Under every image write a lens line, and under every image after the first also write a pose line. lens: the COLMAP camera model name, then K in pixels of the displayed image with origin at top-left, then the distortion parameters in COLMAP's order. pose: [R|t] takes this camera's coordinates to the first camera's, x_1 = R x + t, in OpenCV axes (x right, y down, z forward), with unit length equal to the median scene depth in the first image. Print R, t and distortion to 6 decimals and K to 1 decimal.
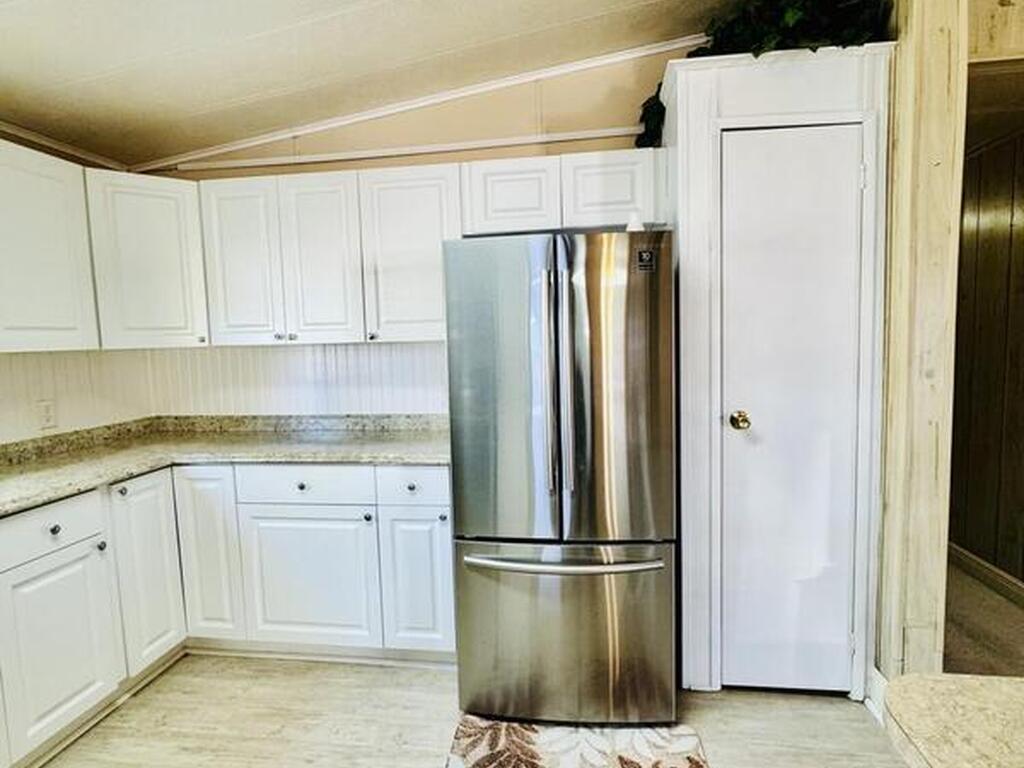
lens RADIAL K [[547.2, 0, 516.3], [0, 547.2, 384.6], [0, 0, 1]] dist [-0.005410, 0.002403]
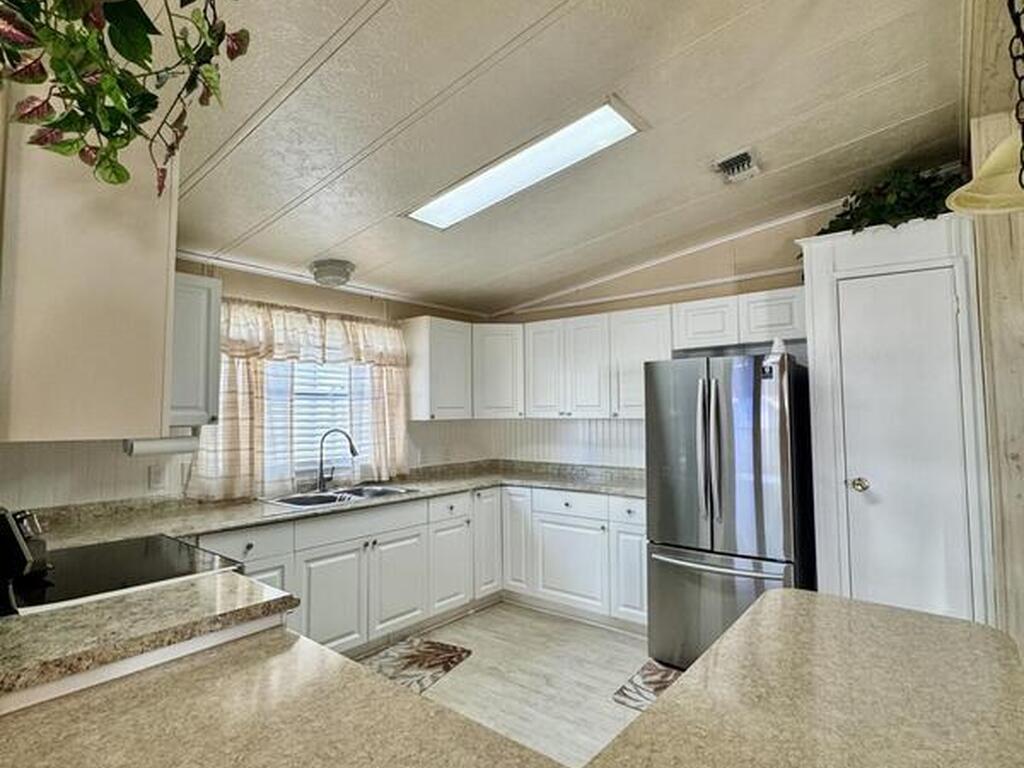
lens RADIAL K [[547.2, 0, 514.9], [0, 547.2, 385.8], [0, 0, 1]] dist [-0.005410, 0.002403]
pose [[0.857551, -0.004766, -0.514378, 0.336838], [-0.059367, 0.992358, -0.108170, 0.017961], [0.510962, 0.123298, 0.850714, -0.553320]]
